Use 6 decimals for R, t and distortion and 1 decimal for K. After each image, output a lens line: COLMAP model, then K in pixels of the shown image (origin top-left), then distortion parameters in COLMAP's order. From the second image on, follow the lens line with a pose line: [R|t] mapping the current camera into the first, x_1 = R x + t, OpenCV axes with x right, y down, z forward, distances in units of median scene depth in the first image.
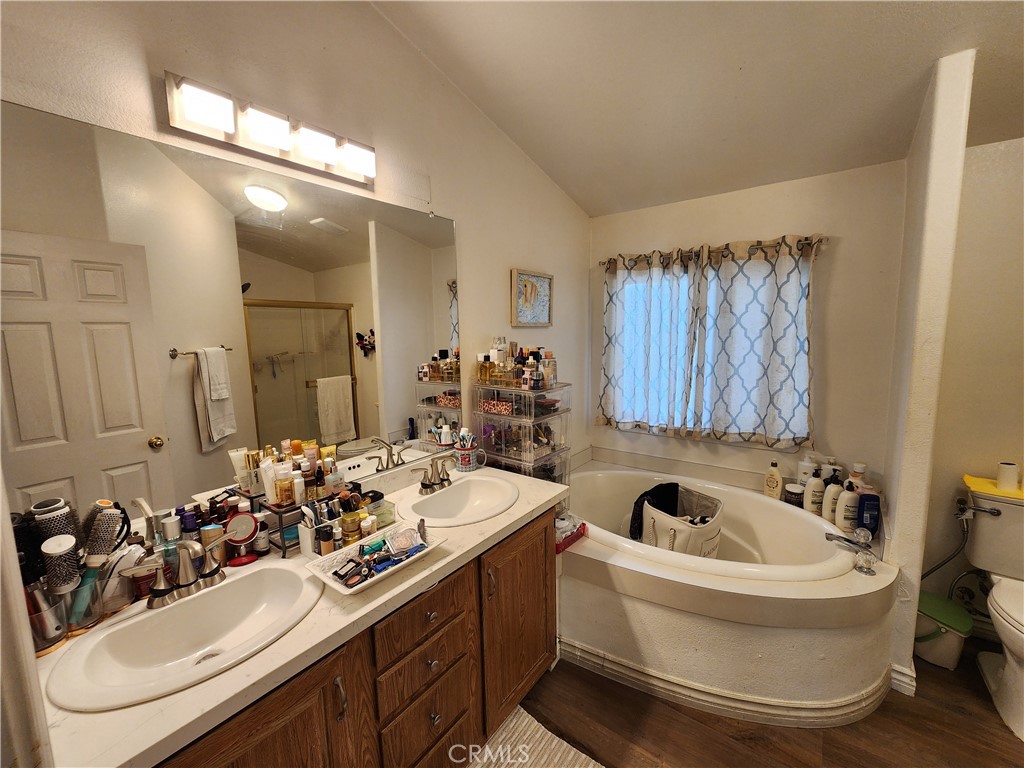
lens RADIAL K [[421.8, 0, 512.7], [0, 421.8, 383.7], [0, 0, 1]] dist [0.001663, -0.000004]
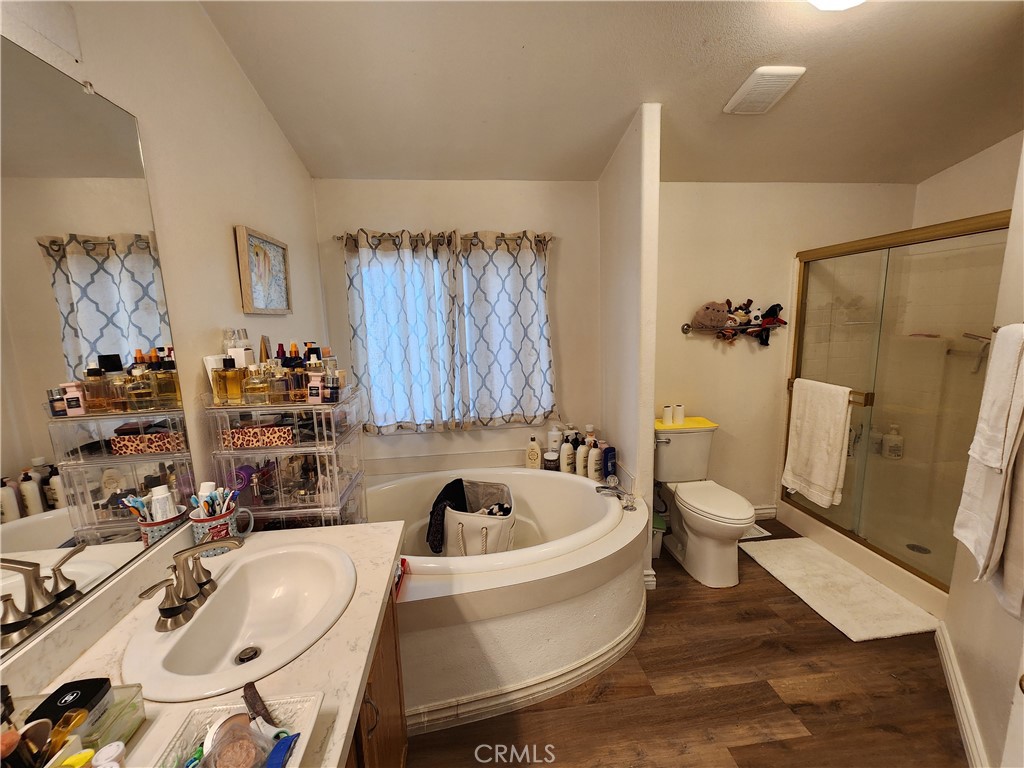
lens RADIAL K [[421.8, 0, 510.4], [0, 421.8, 384.9], [0, 0, 1]] dist [0.001663, -0.000004]
pose [[0.723911, -0.112654, 0.680634, -0.175835], [0.101848, 0.993219, 0.056066, -0.019490], [-0.682334, 0.028734, 0.730475, 0.244348]]
